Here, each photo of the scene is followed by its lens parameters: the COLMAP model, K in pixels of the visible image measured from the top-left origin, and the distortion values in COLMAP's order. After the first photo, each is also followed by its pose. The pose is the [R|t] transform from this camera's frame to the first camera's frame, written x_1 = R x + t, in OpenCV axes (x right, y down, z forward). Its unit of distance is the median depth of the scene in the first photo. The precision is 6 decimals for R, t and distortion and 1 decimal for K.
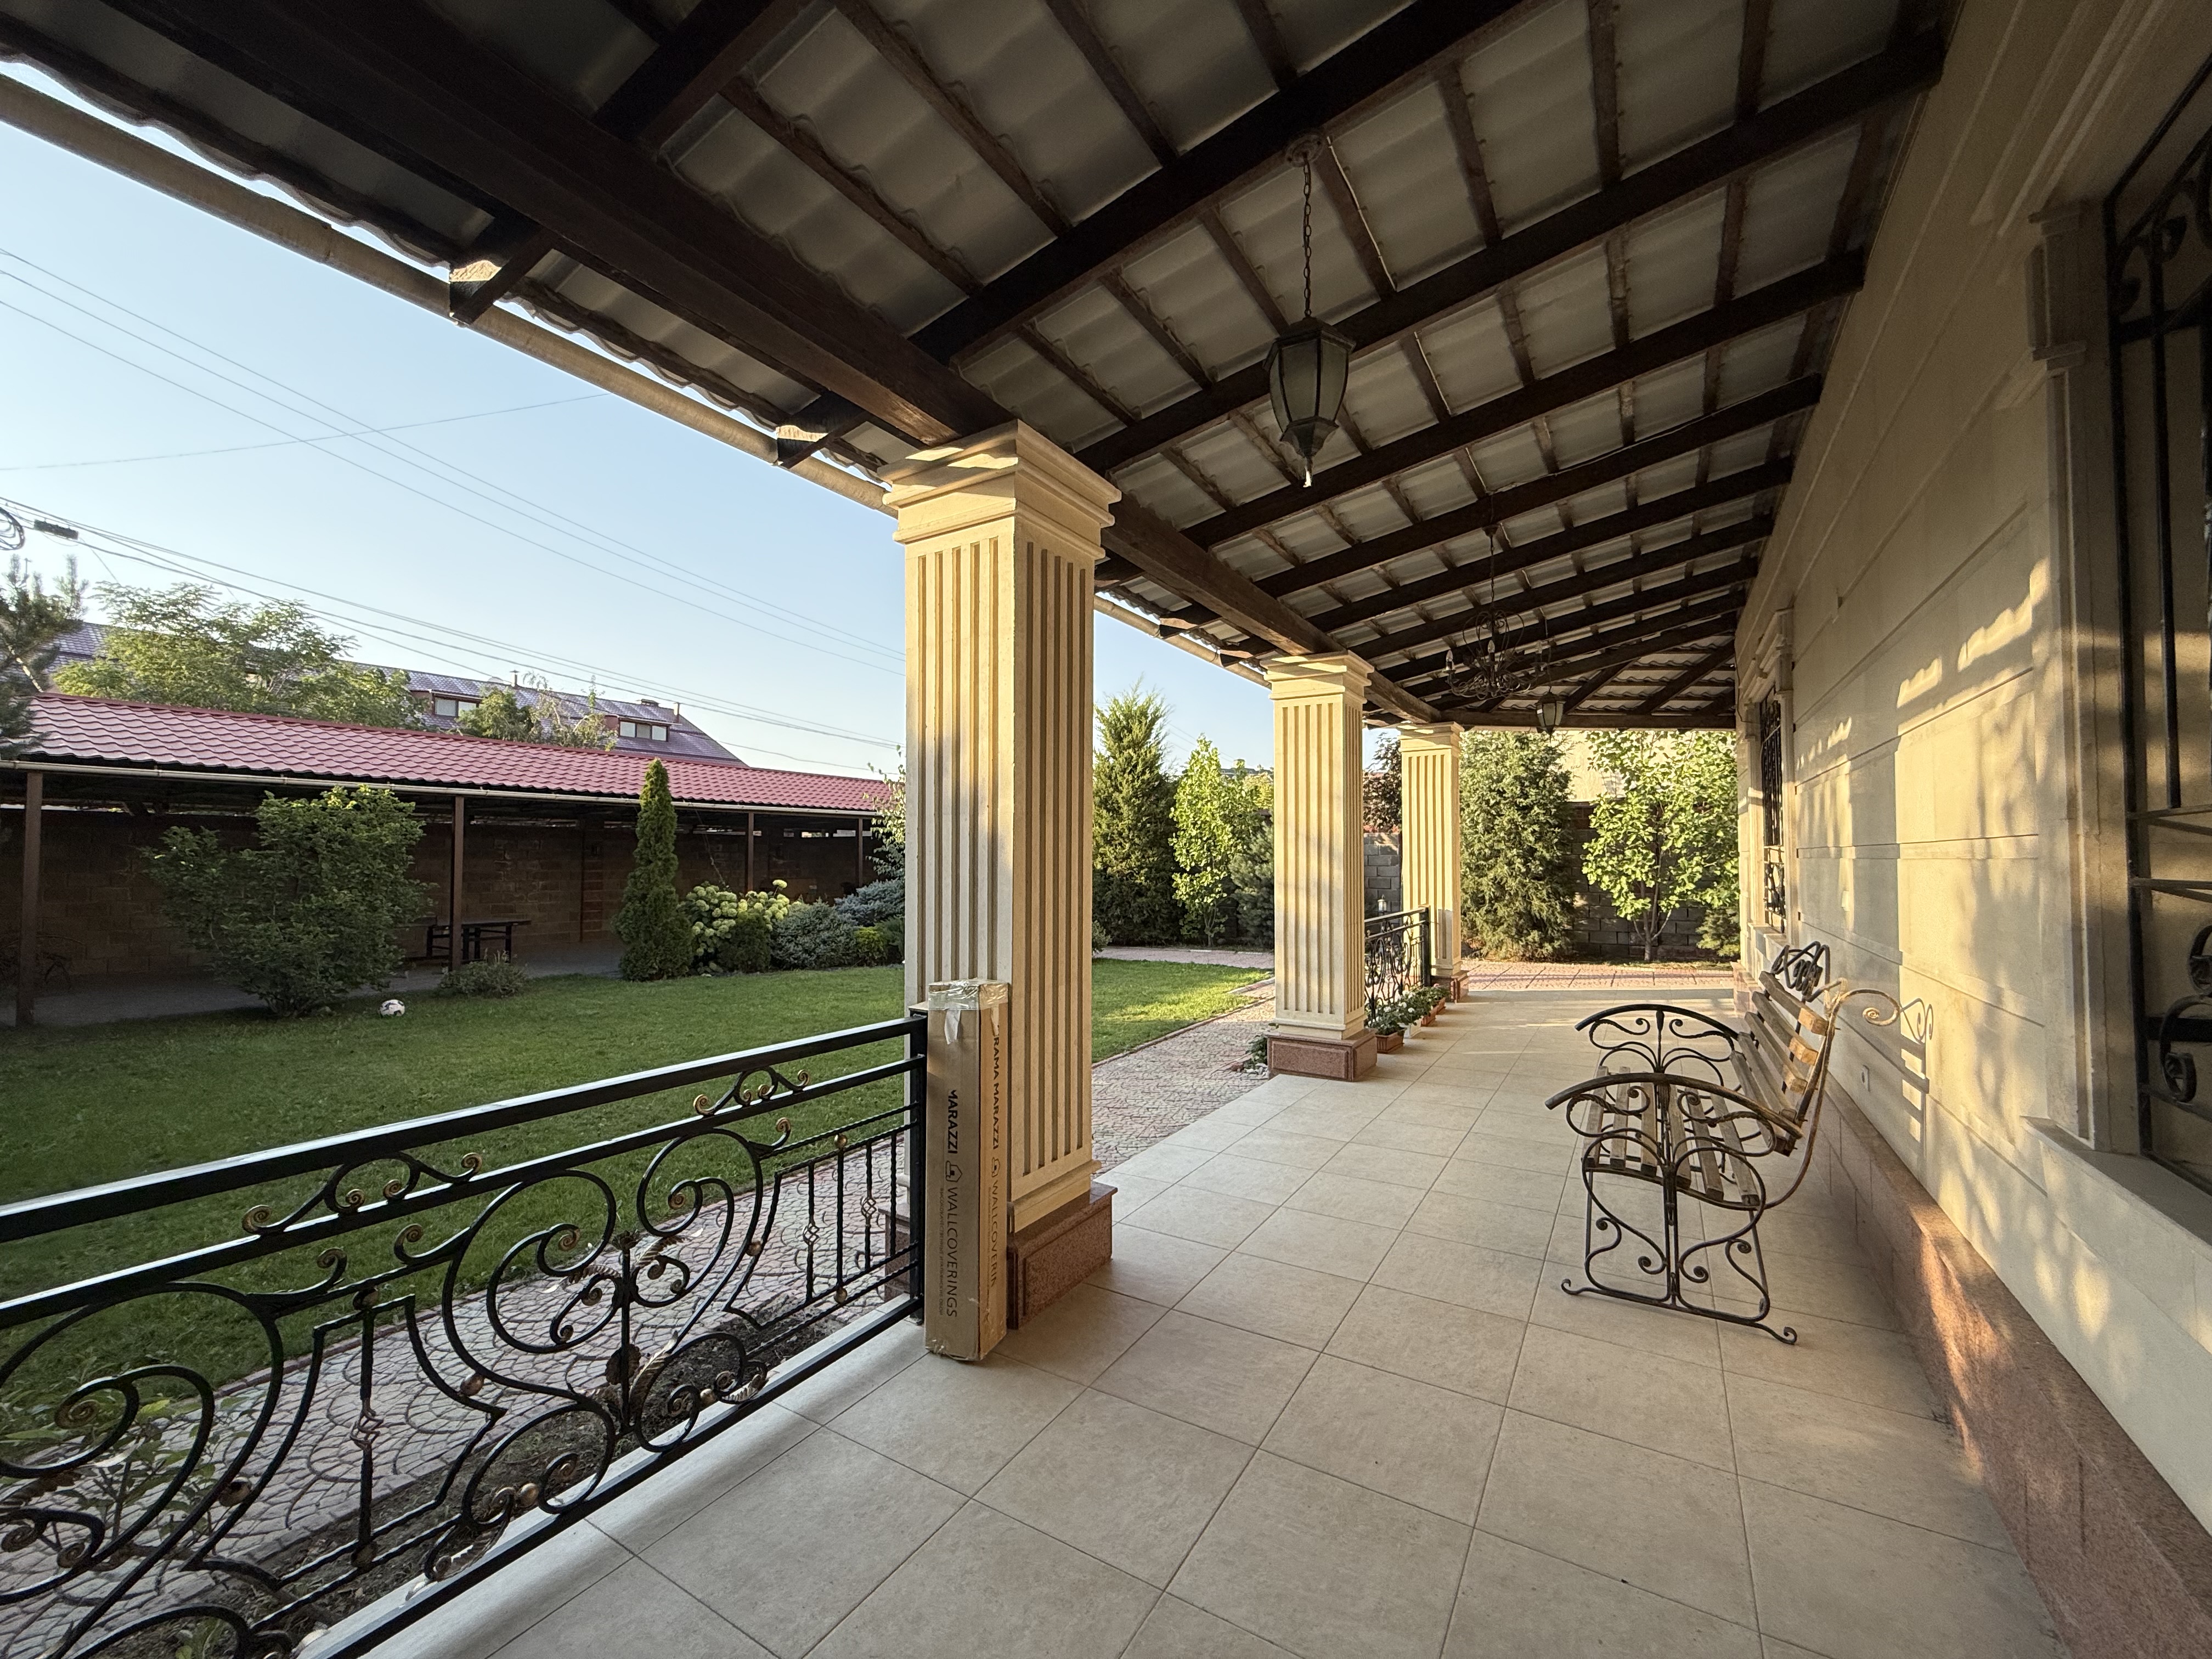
lens RADIAL K [[882.8, 0, 1107.4], [0, 882.8, 834.7], [0, 0, 1]] dist [-0.005408, 0.000308]
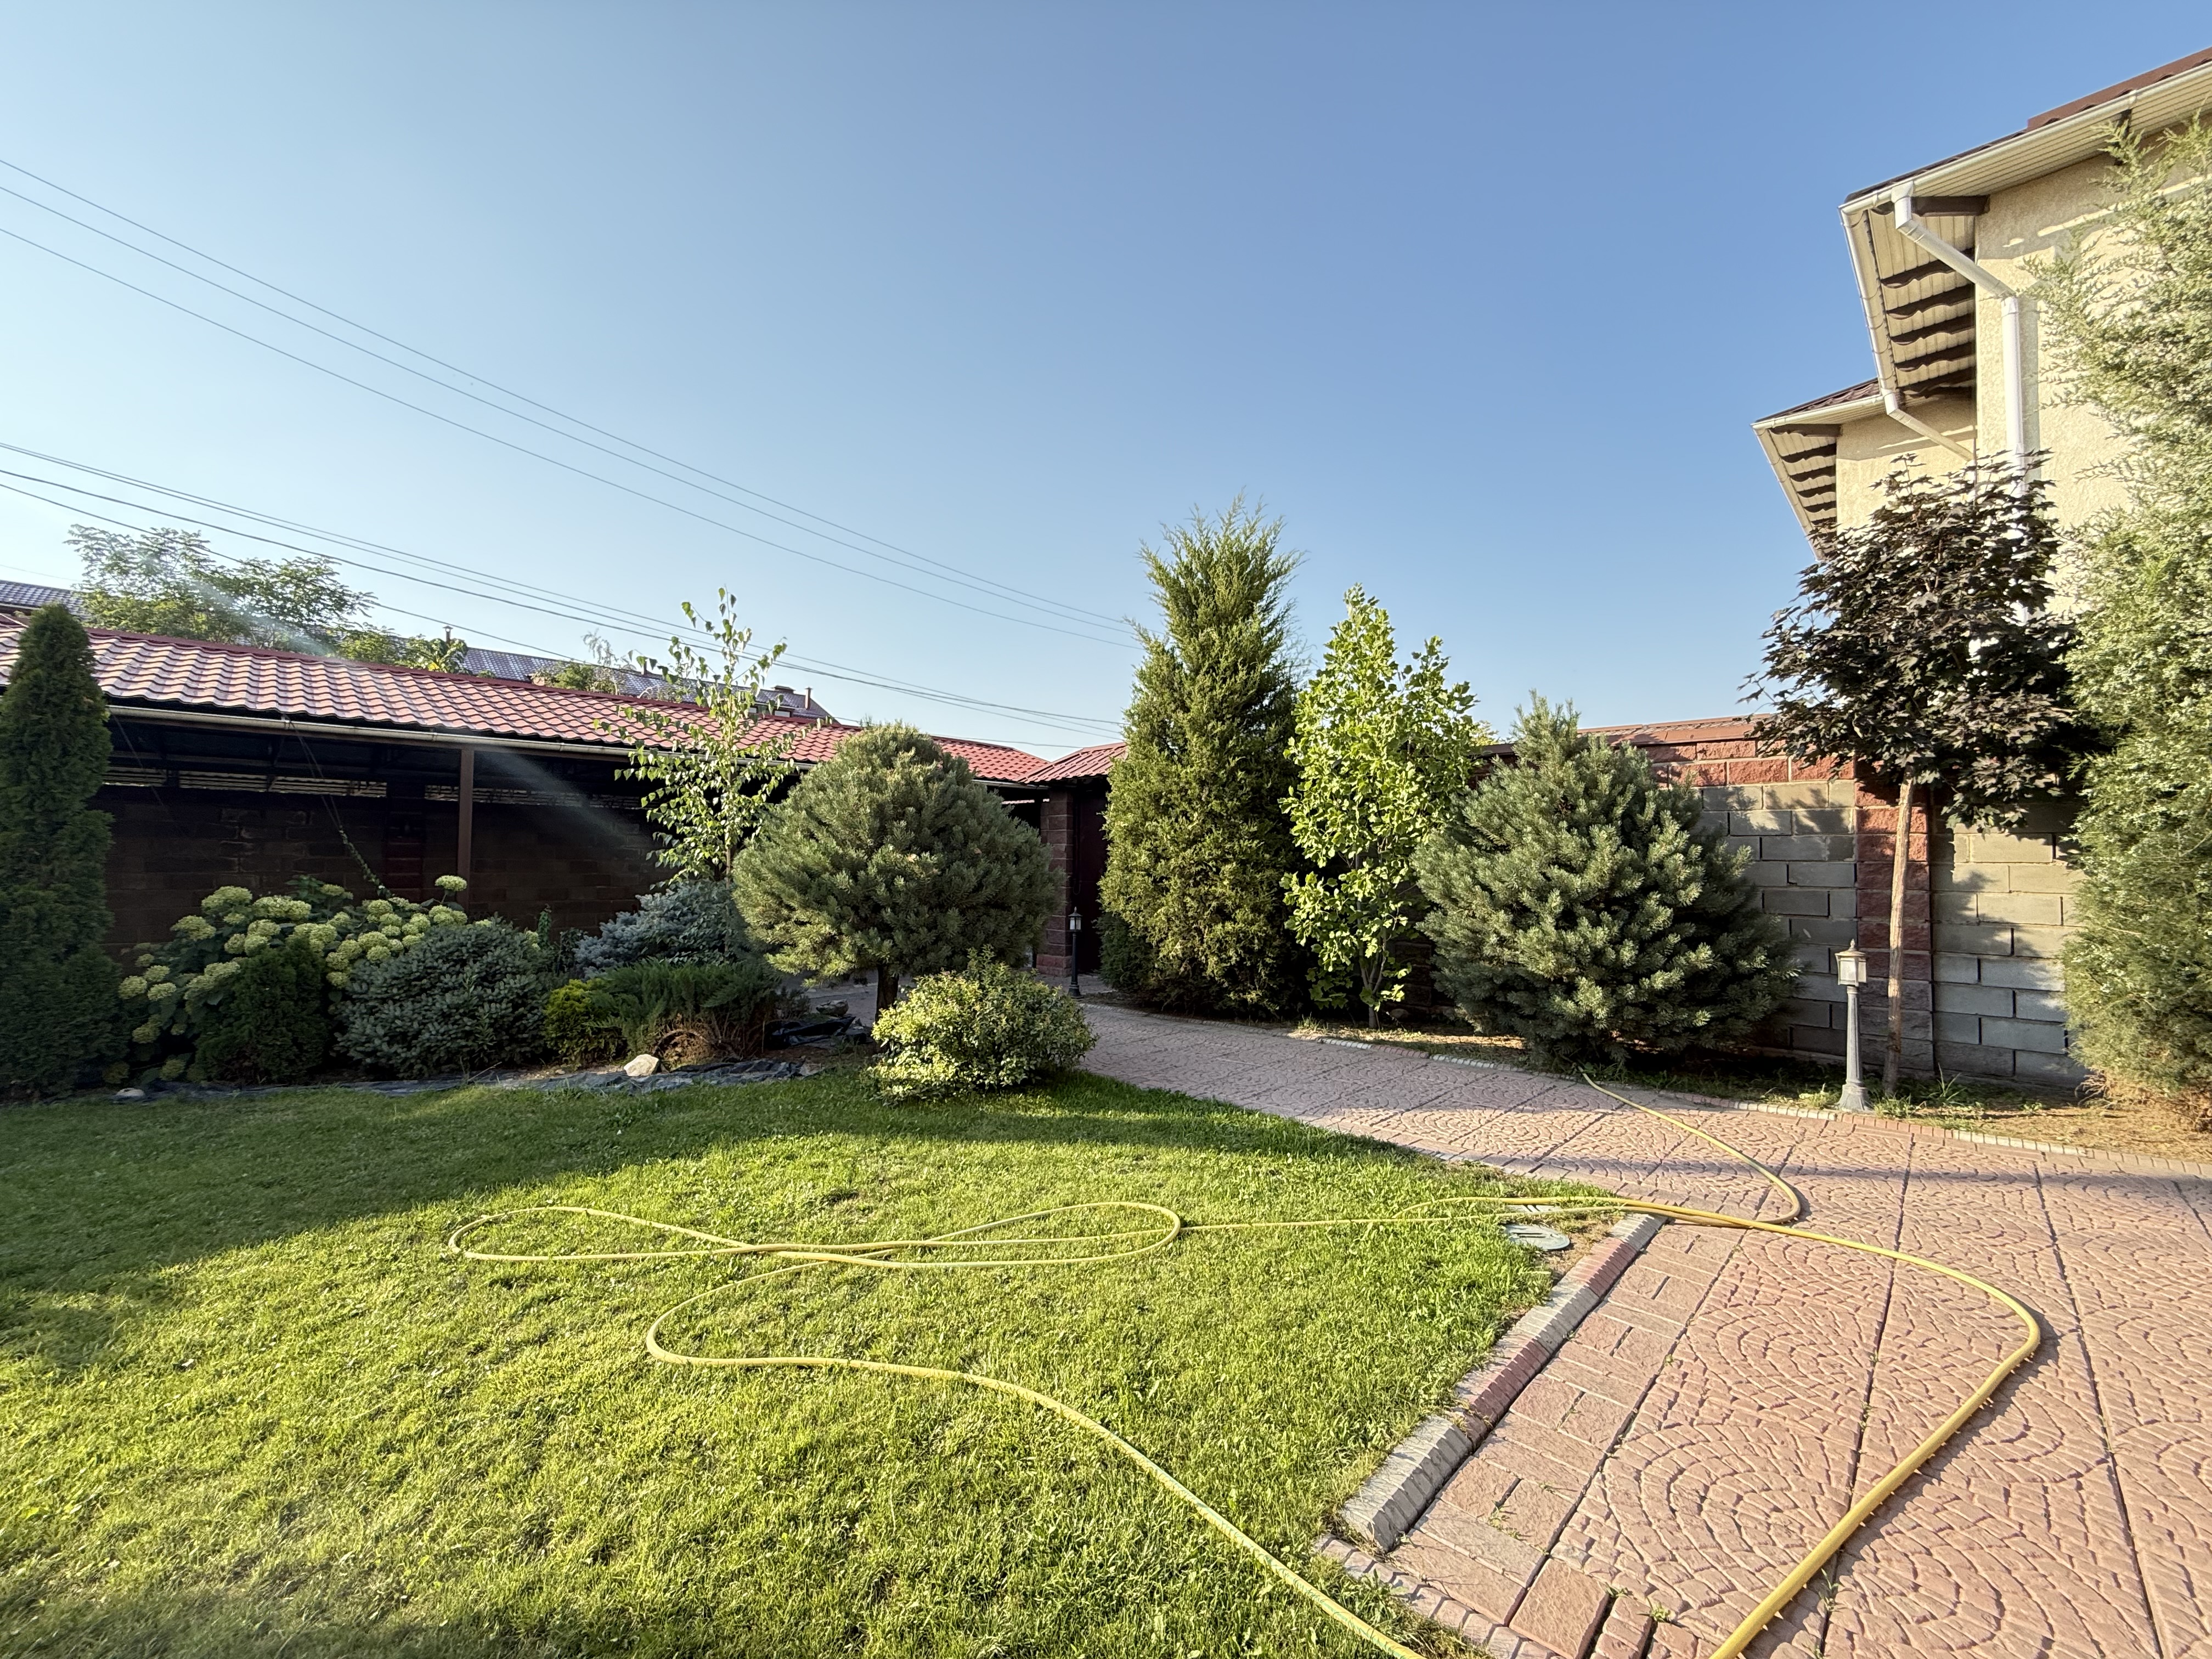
lens RADIAL K [[882.8, 0, 1105.4], [0, 882.8, 827.6], [0, 0, 1]] dist [-0.005408, 0.000308]
pose [[0.977310, 0.002734, -0.211796, 0.076400], [-0.004813, 0.999945, -0.009298, 0.023348], [0.211759, 0.010106, 0.977270, 0.503667]]
